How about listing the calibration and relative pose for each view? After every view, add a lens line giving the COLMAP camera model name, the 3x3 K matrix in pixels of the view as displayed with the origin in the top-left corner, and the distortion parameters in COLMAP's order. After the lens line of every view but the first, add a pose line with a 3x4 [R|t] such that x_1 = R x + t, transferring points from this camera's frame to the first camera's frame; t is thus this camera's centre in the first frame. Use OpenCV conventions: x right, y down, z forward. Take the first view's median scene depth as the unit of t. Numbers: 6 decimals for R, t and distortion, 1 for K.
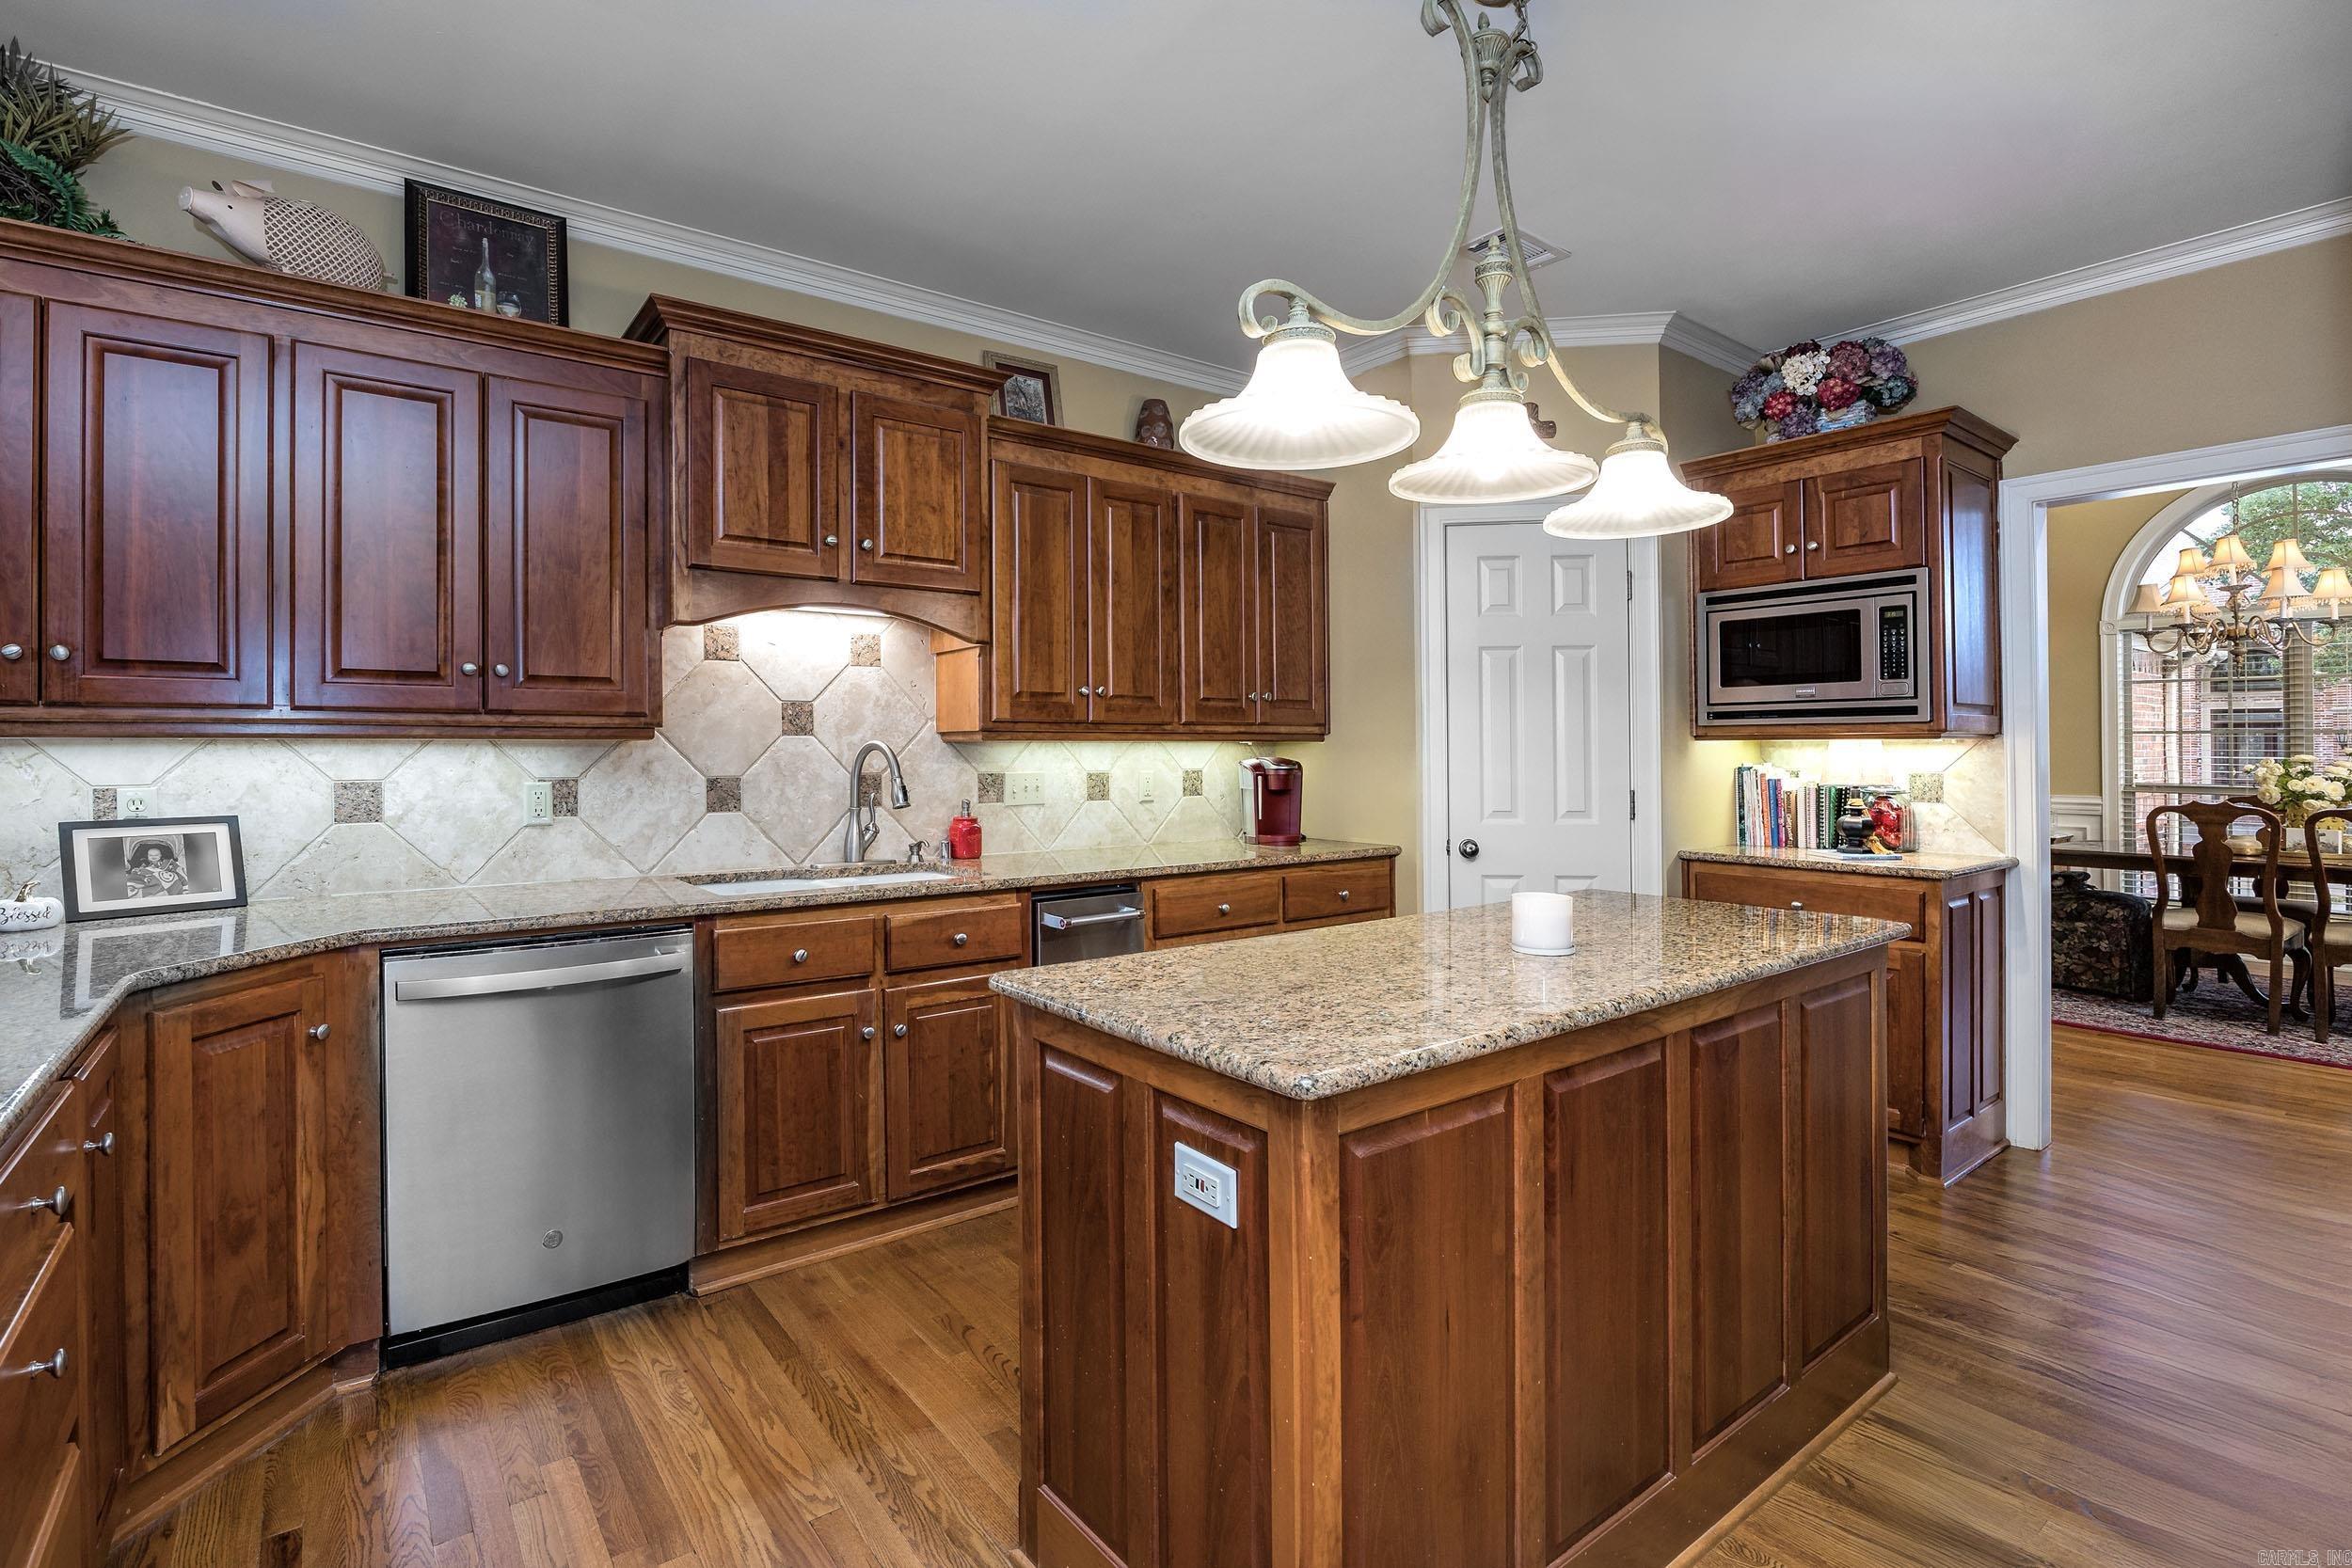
lens RADIAL K [[1122.8, 0, 1167.5], [0, 1122.8, 748.6], [0, 0, 1]] dist [-0.015697, 0.002880]
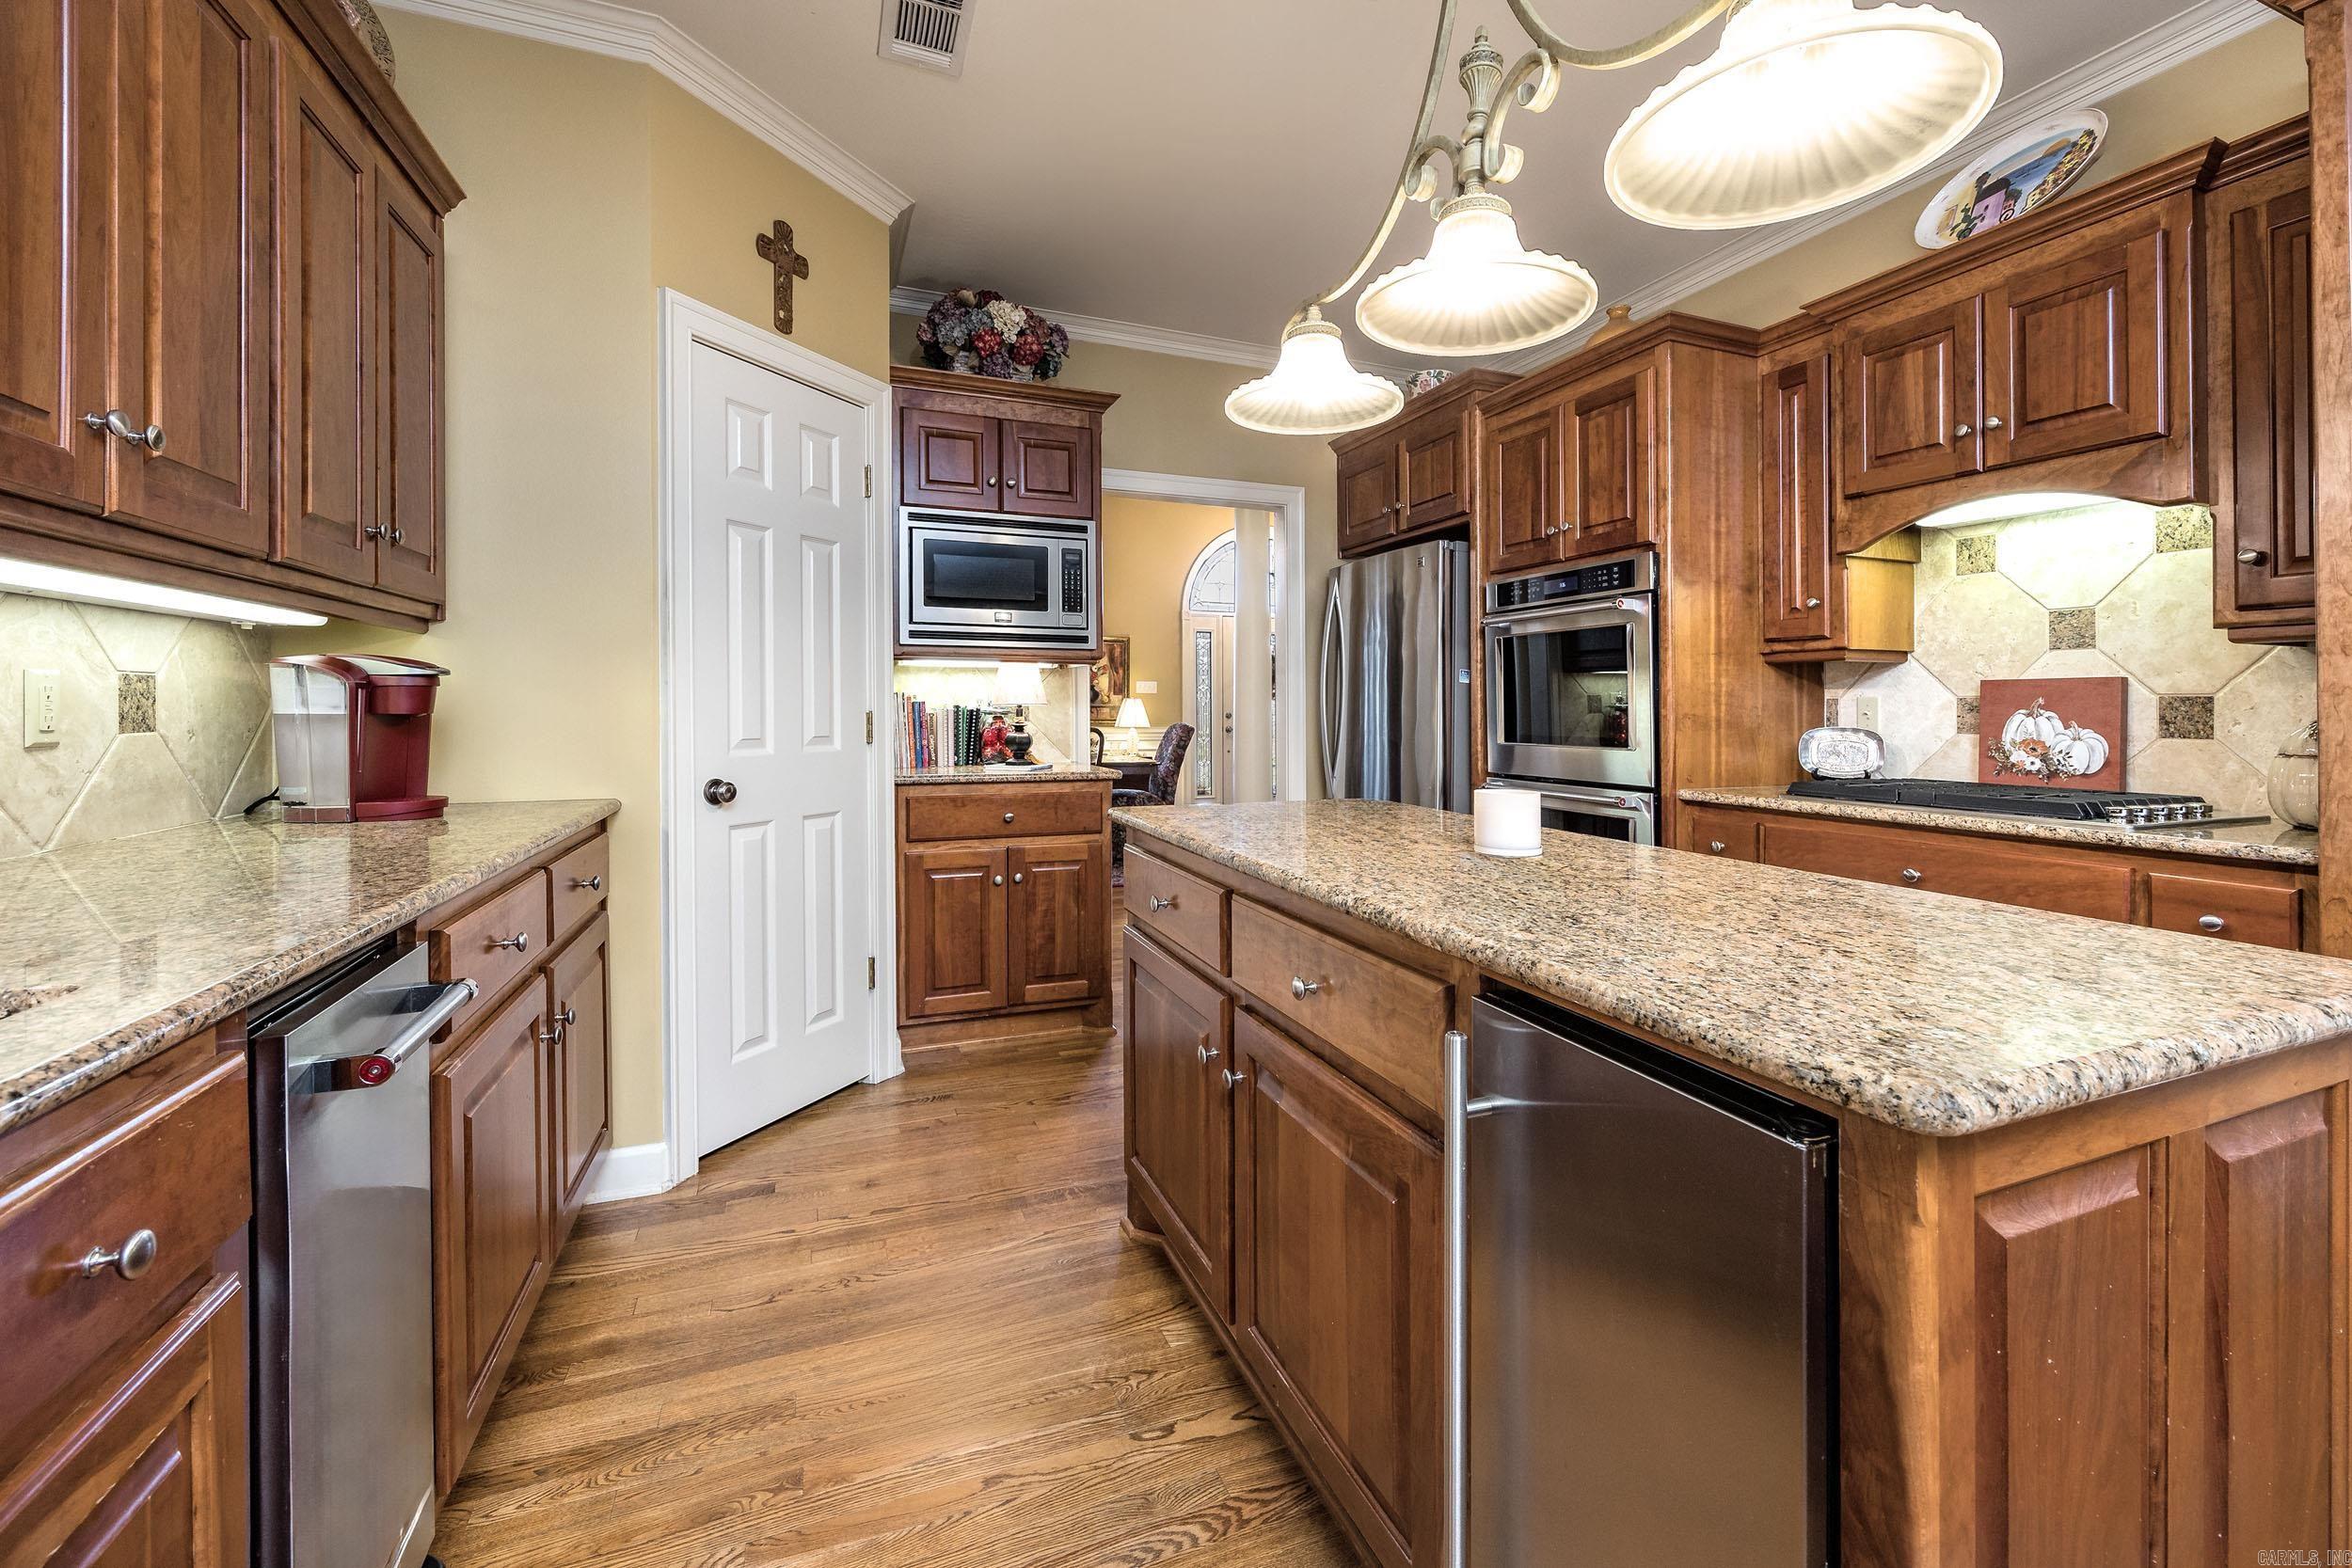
lens RADIAL K [[967.5, 0, 1185.0], [0, 967.5, 718.3], [0, 0, 1]] dist [-0.001467, -0.000723]
pose [[0.235559, -0.006448, 0.971839, -0.314323], [0.002484, 0.999979, 0.006033, 0.044256], [-0.971857, 0.000993, 0.235570, 0.644111]]
